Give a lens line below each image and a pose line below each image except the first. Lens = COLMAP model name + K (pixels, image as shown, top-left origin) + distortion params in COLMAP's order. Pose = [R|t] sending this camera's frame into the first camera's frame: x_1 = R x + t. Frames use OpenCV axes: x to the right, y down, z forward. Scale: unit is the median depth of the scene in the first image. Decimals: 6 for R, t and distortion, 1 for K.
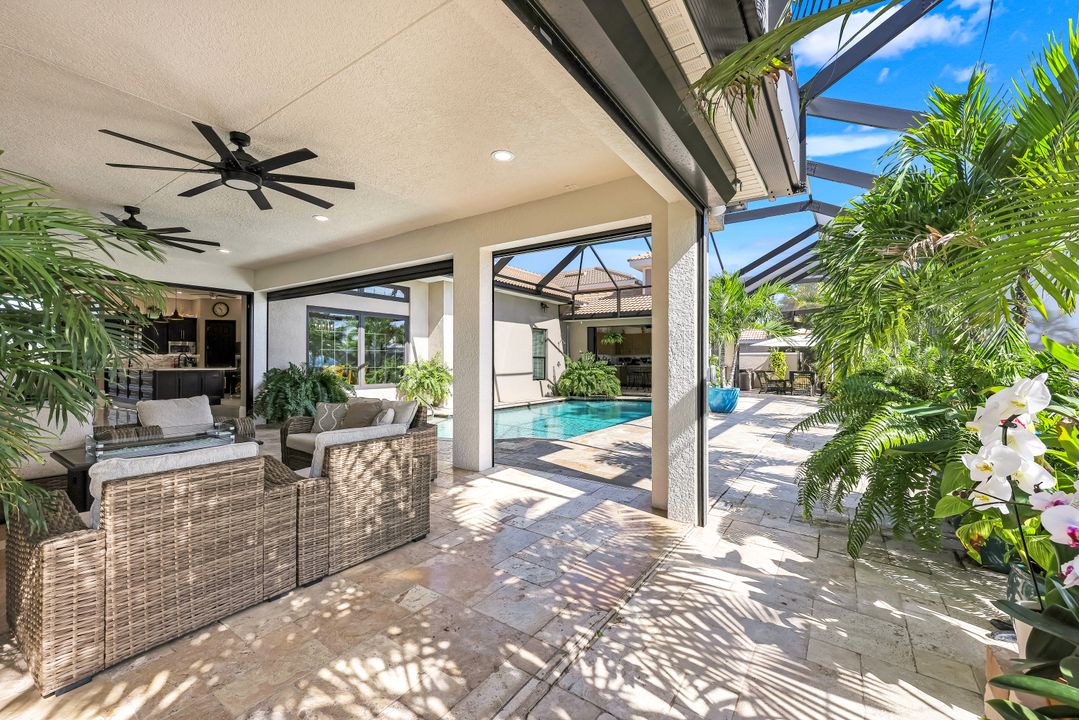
lens RADIAL K [[435.7, 0, 541.3], [0, 435.7, 358.3], [0, 0, 1]] dist [0.001730, 0.000175]
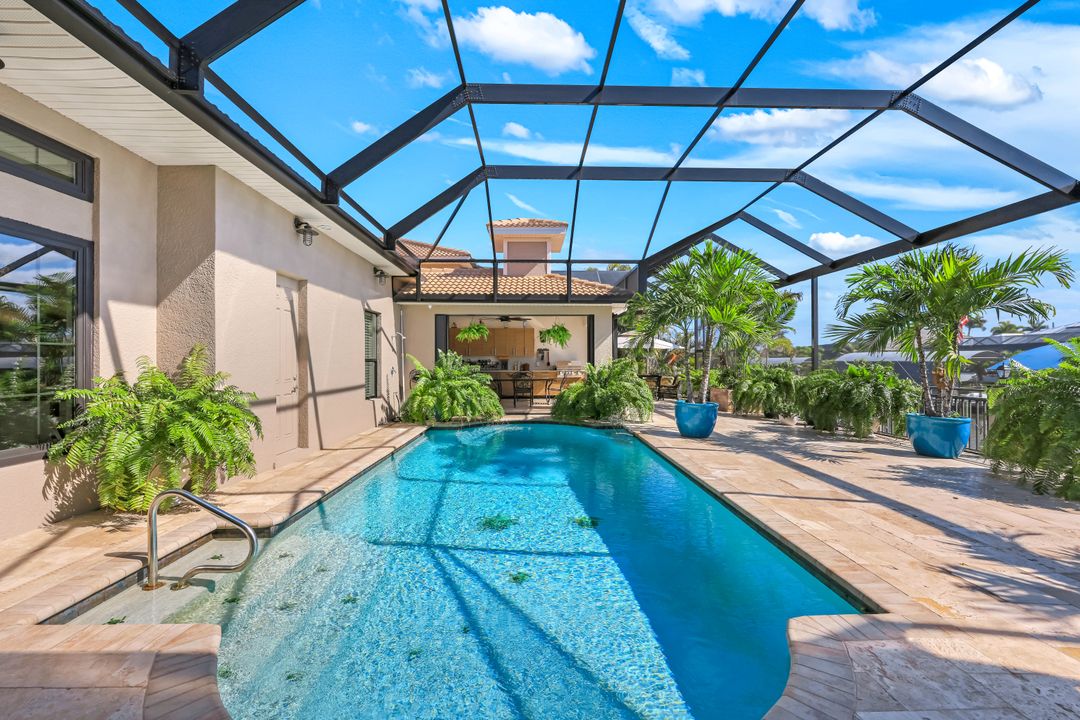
lens RADIAL K [[436.1, 0, 539.3], [0, 436.1, 361.0], [0, 0, 1]] dist [0.001730, 0.000175]
pose [[0.807145, 0.002406, 0.590349, -0.178159], [-0.005748, 0.999976, 0.003784, -0.004617], [-0.590326, -0.006447, 0.807139, 0.415185]]
